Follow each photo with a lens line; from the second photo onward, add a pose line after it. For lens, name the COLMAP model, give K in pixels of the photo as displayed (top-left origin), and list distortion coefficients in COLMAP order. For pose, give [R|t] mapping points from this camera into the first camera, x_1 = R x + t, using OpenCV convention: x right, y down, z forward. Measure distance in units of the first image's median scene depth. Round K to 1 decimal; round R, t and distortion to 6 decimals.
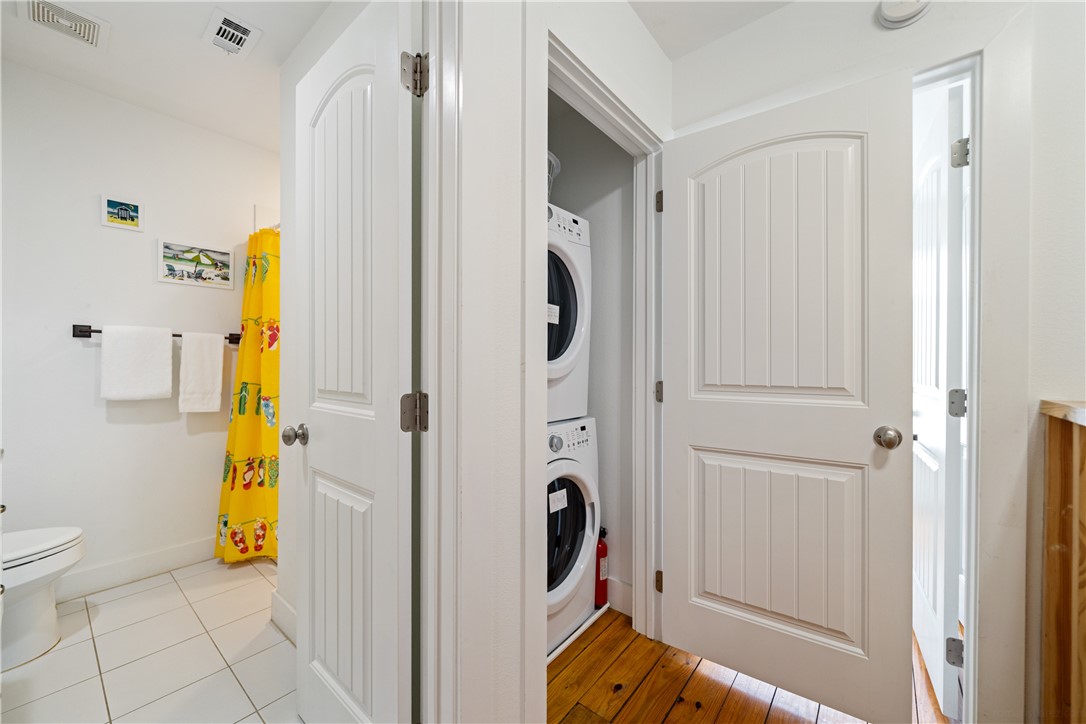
lens RADIAL K [[412.8, 0, 543.0], [0, 412.8, 362.0], [0, 0, 1]] dist [-0.000263, -0.000039]
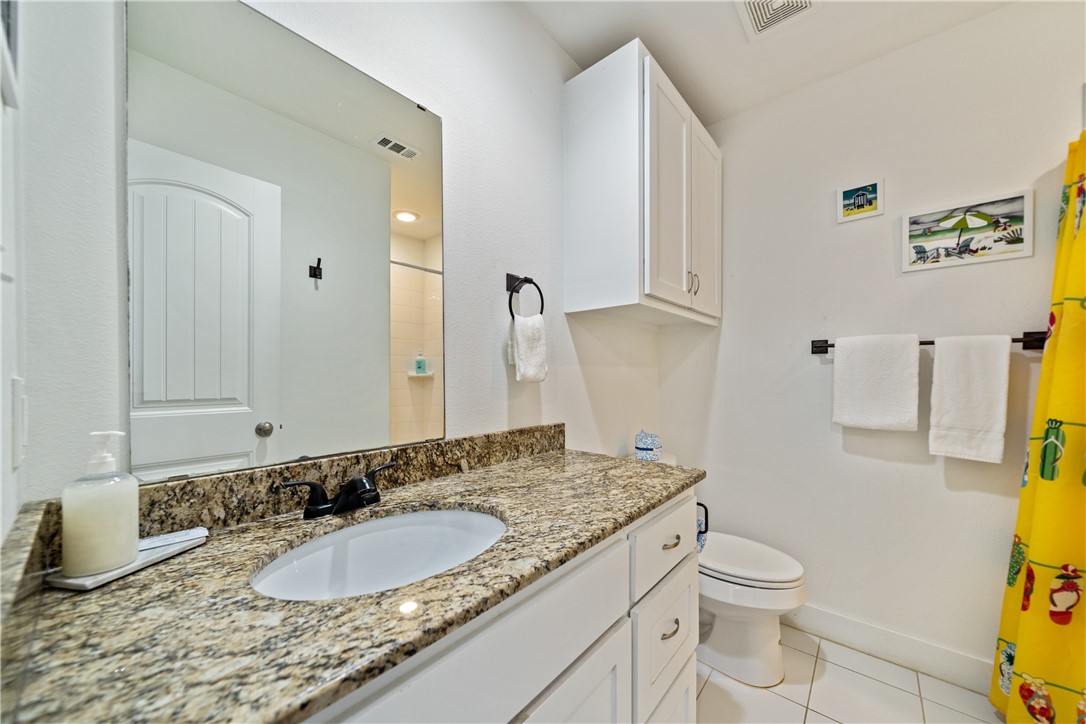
lens RADIAL K [[388.3, 0, 545.0], [0, 388.3, 377.1], [0, 0, 1]] dist [-0.002389, -0.000046]
pose [[-0.016309, 0.000505, -0.999867, -0.214666], [0.002037, 0.999998, 0.000472, -0.007694], [0.999865, -0.002029, -0.016310, 0.353742]]
